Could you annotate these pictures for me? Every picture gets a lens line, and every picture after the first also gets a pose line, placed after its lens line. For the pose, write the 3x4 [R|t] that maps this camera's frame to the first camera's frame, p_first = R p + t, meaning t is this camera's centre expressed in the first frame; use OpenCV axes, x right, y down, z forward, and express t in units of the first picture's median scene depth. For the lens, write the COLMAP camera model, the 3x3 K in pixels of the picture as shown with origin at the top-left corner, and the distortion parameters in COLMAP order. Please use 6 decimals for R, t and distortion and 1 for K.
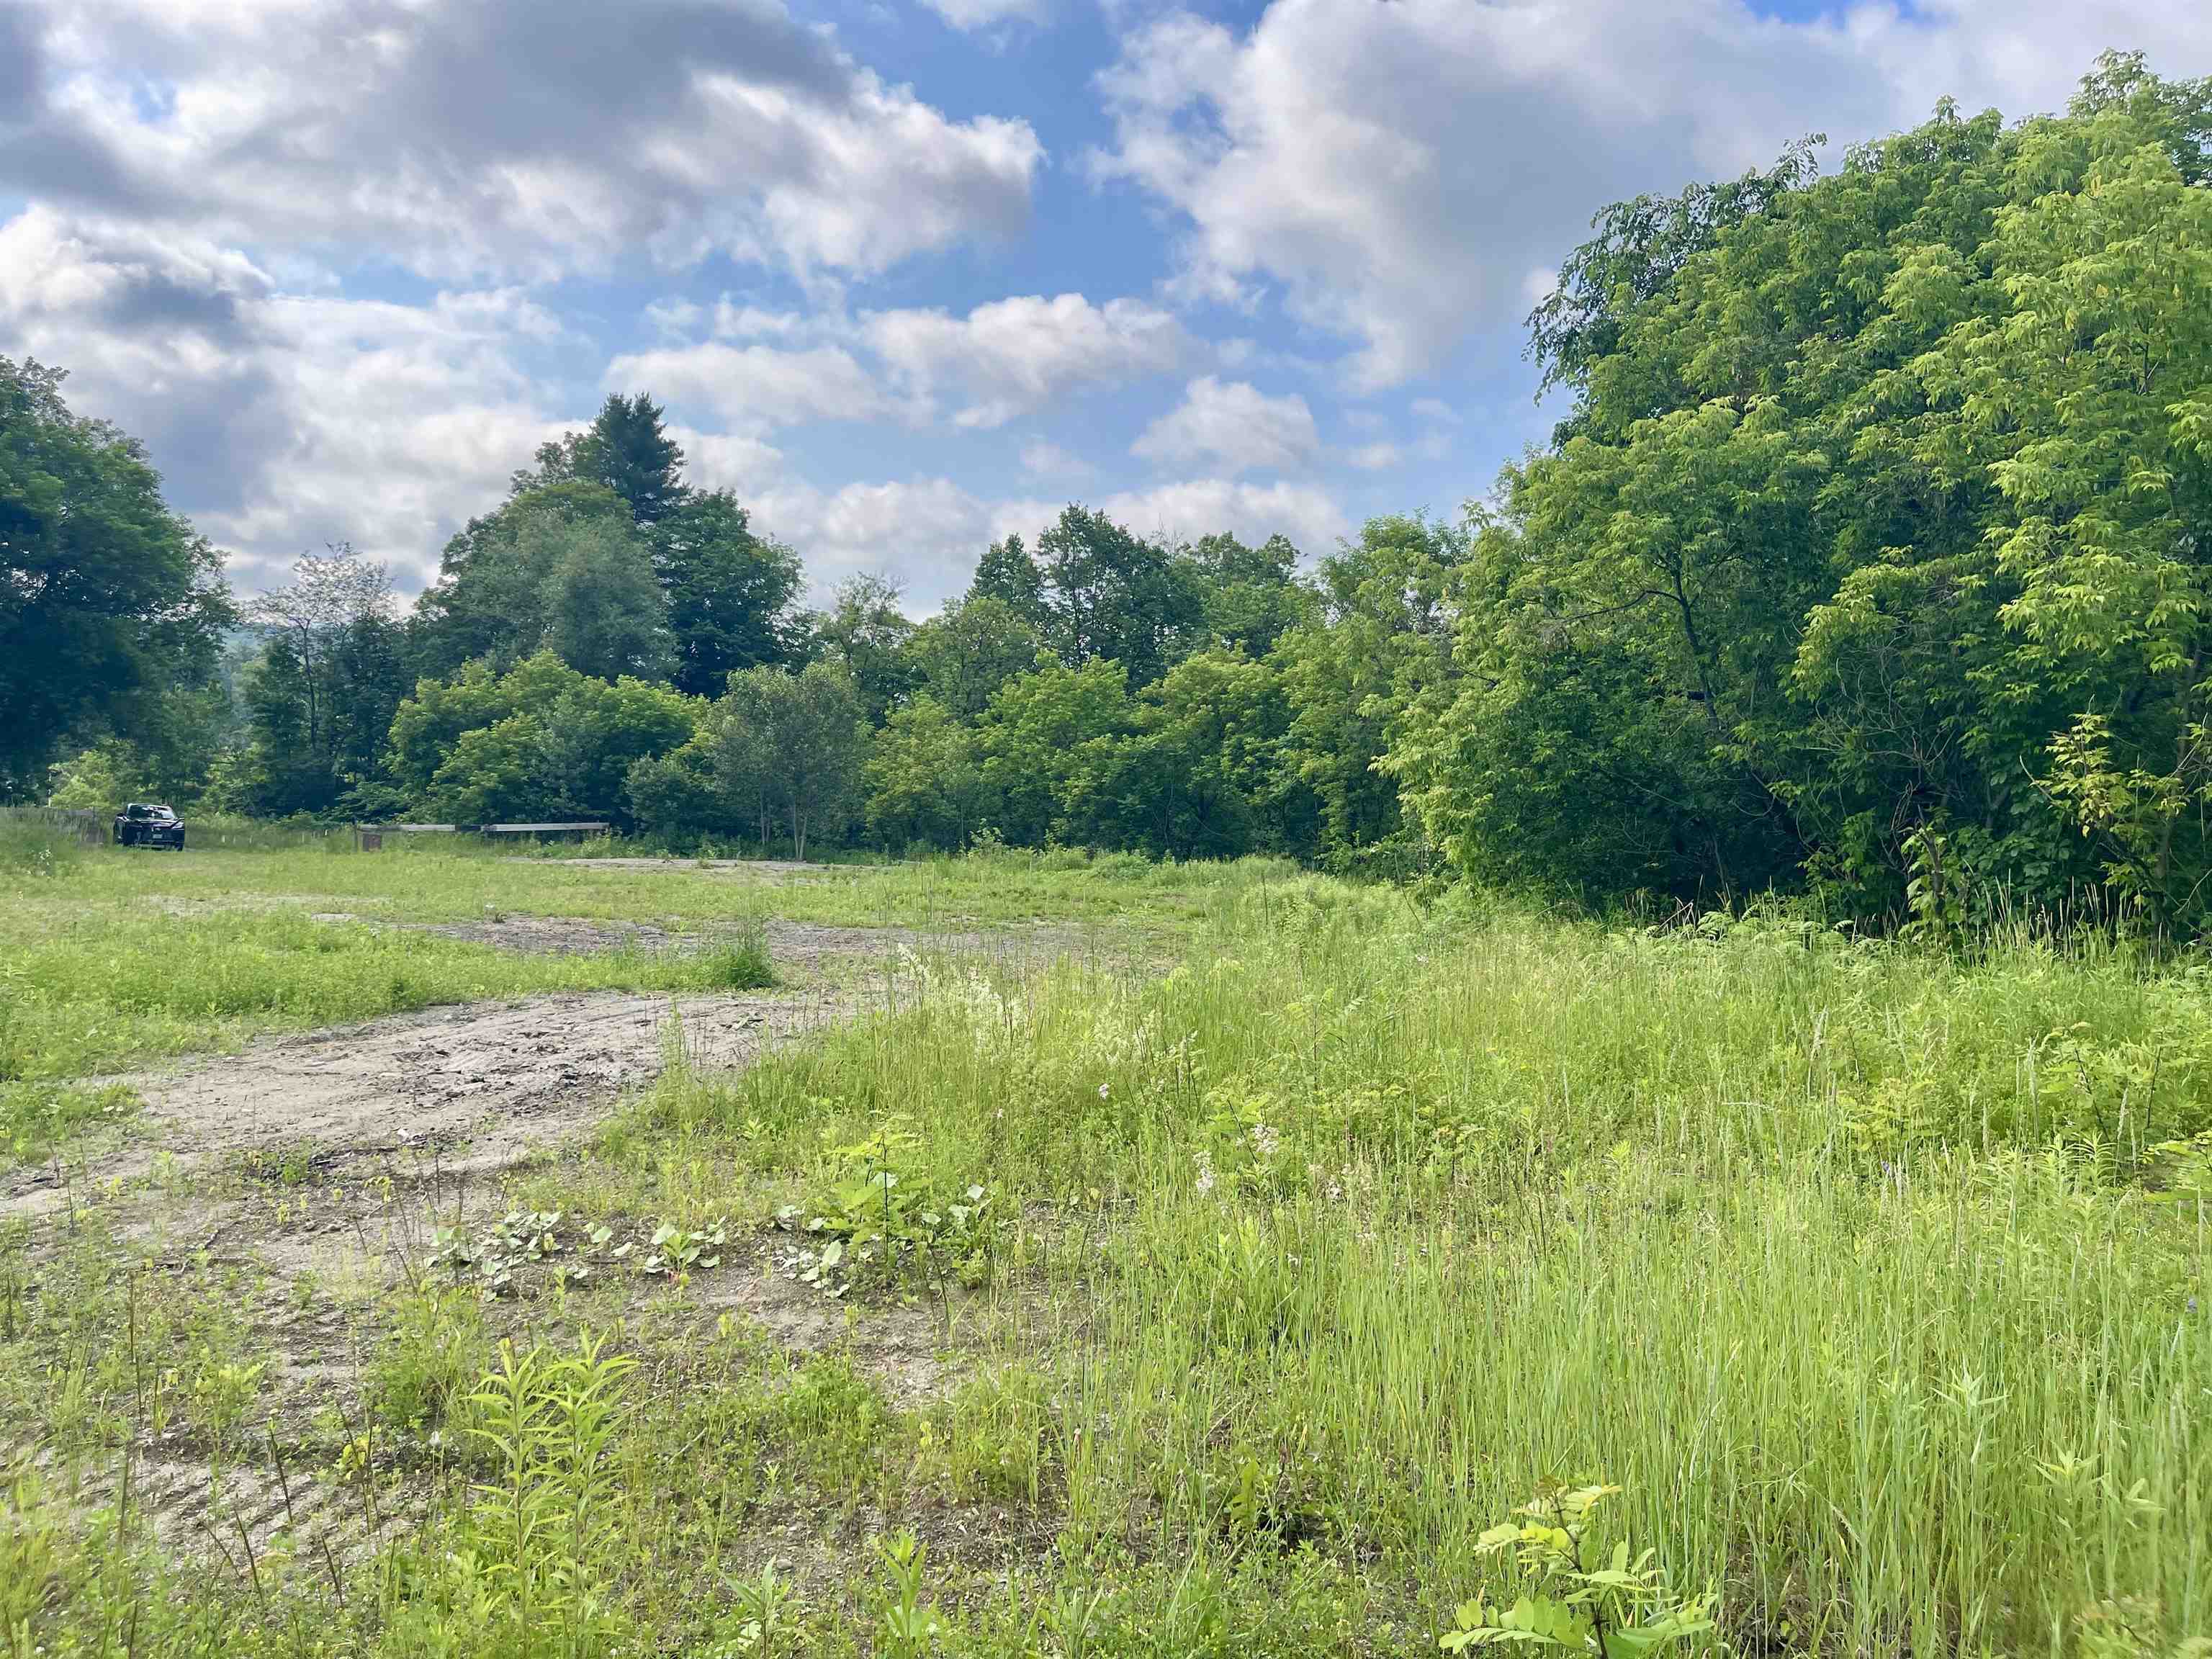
lens RADIAL K [[1654.6, 0, 1108.4], [0, 1654.6, 824.3], [0, 0, 1]] dist [0.053099, -0.079103]
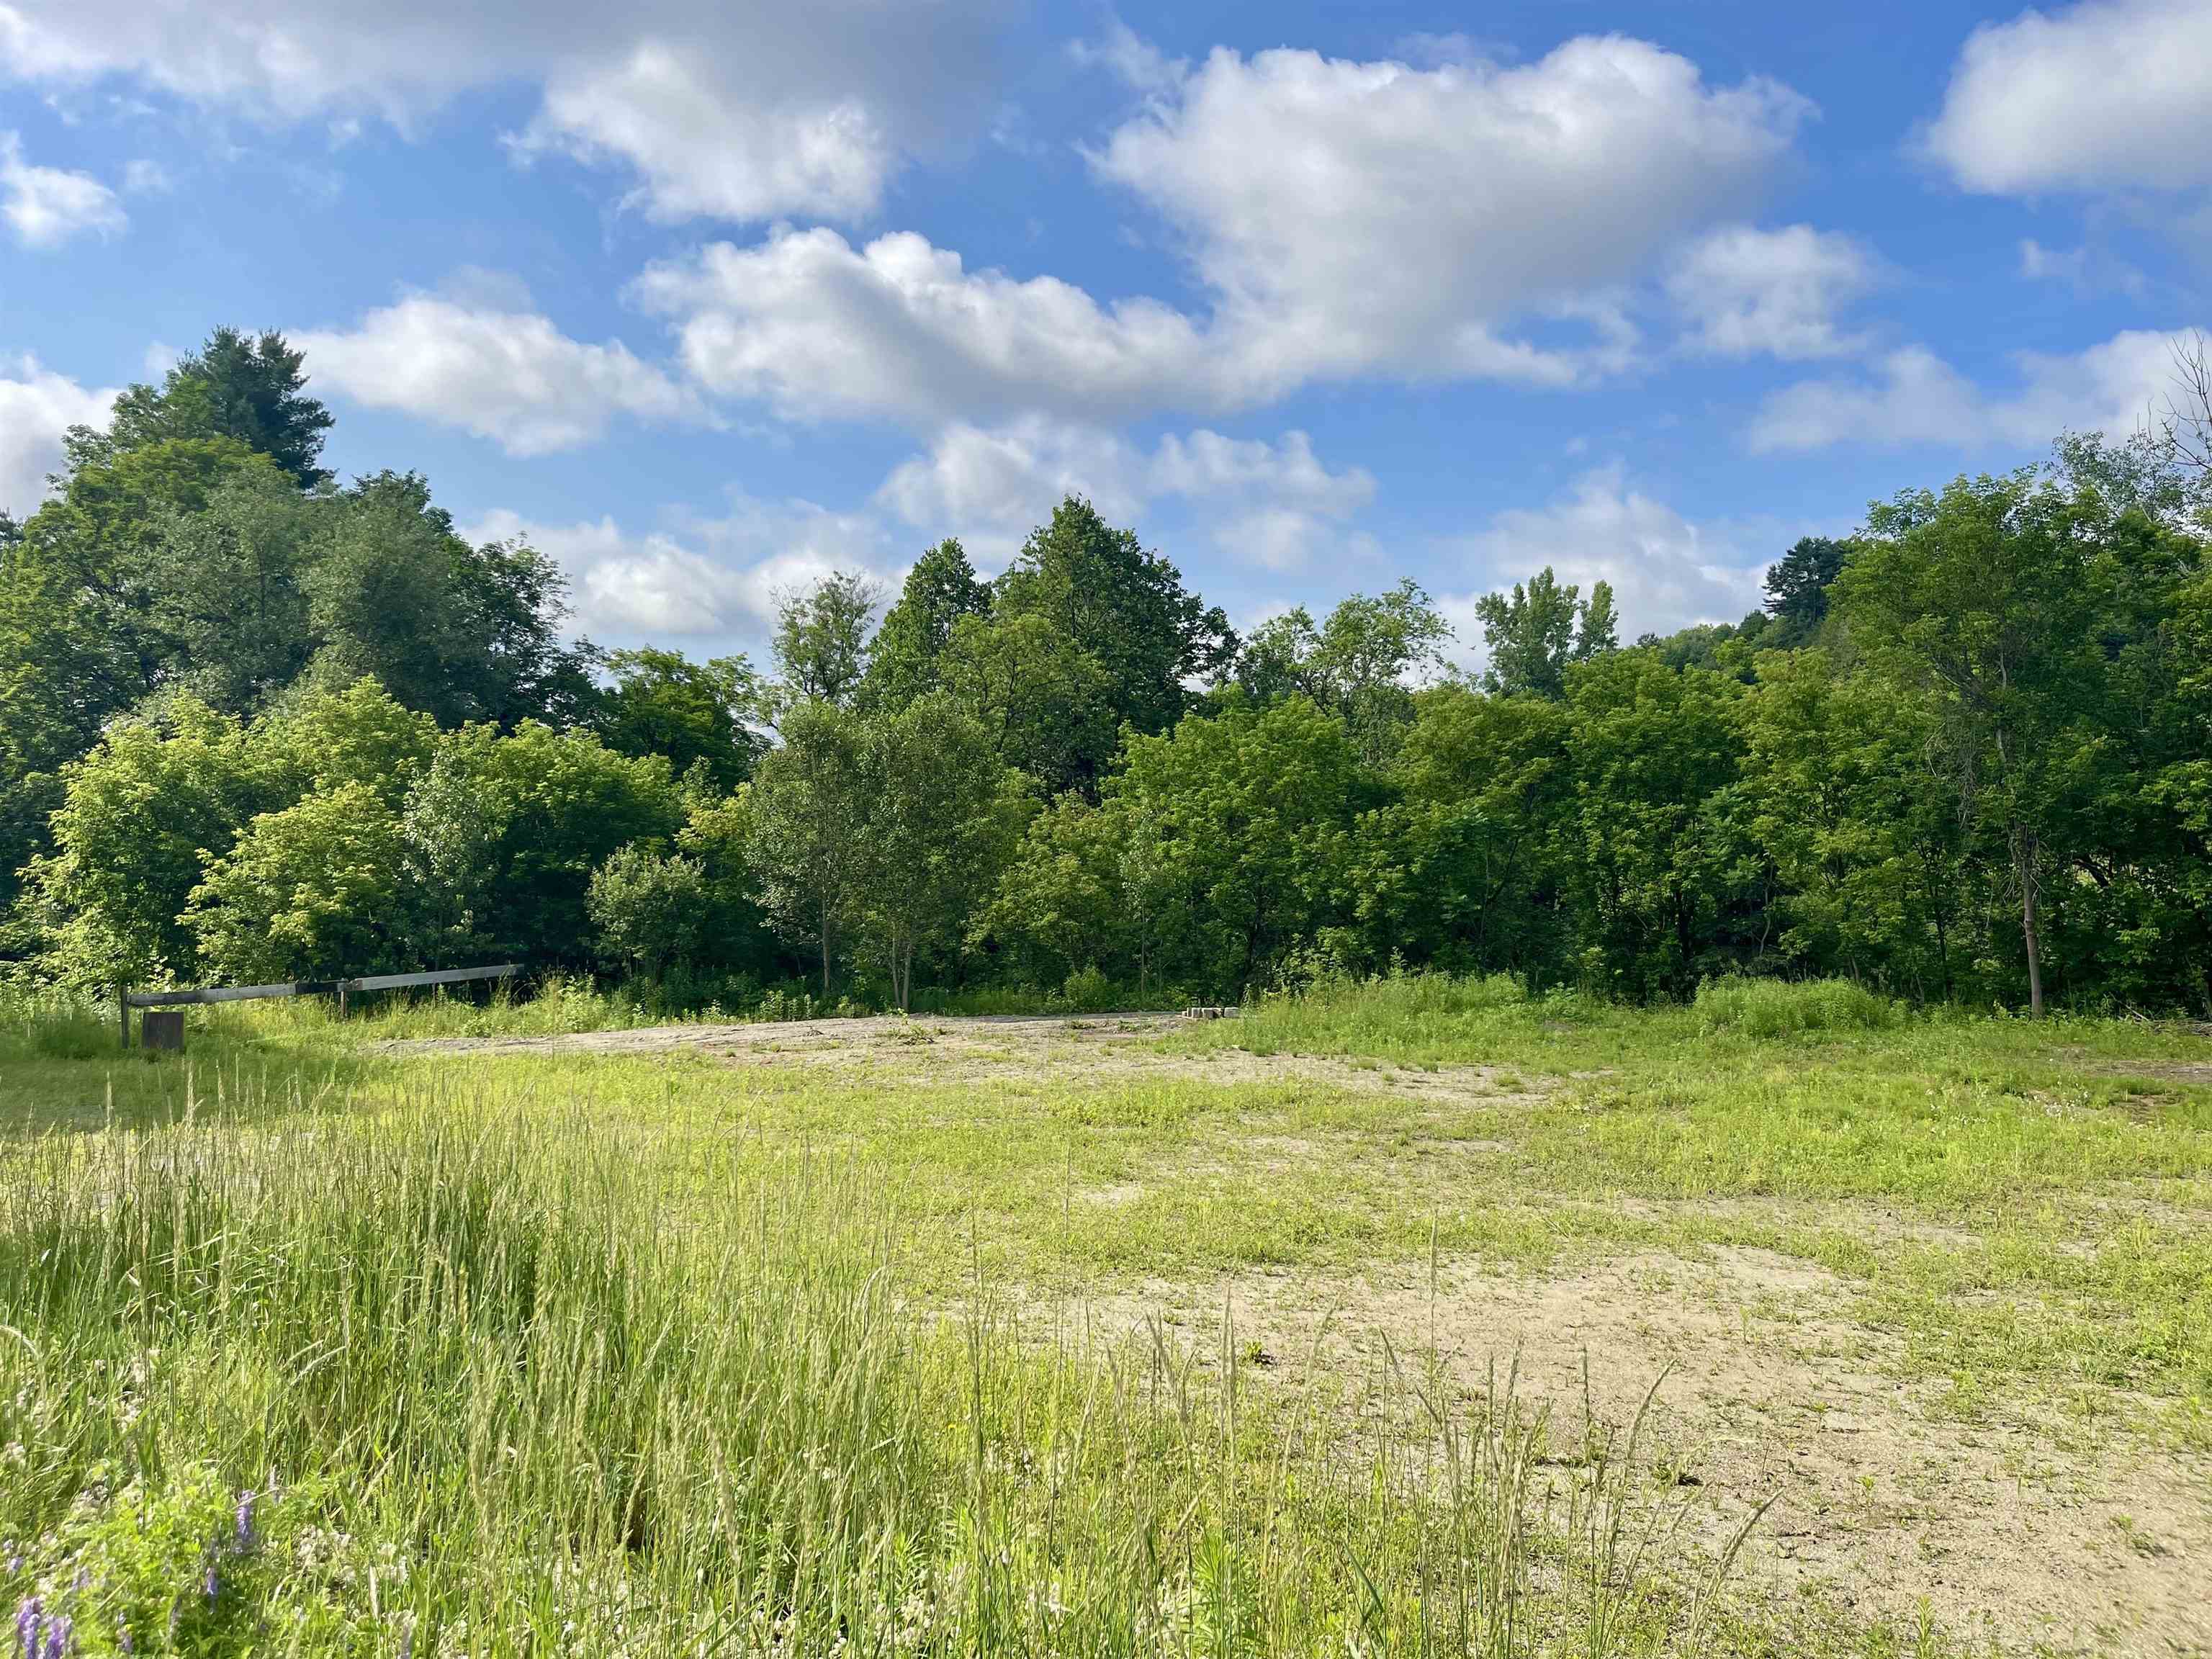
lens RADIAL K [[1654.6, 0, 1102.8], [0, 1654.6, 845.7], [0, 0, 1]] dist [0.053099, -0.079103]
pose [[0.927582, -0.025005, 0.372781, -0.329803], [0.043128, 0.998254, -0.040354, -0.011896], [-0.371121, 0.053509, 0.927041, 0.380264]]
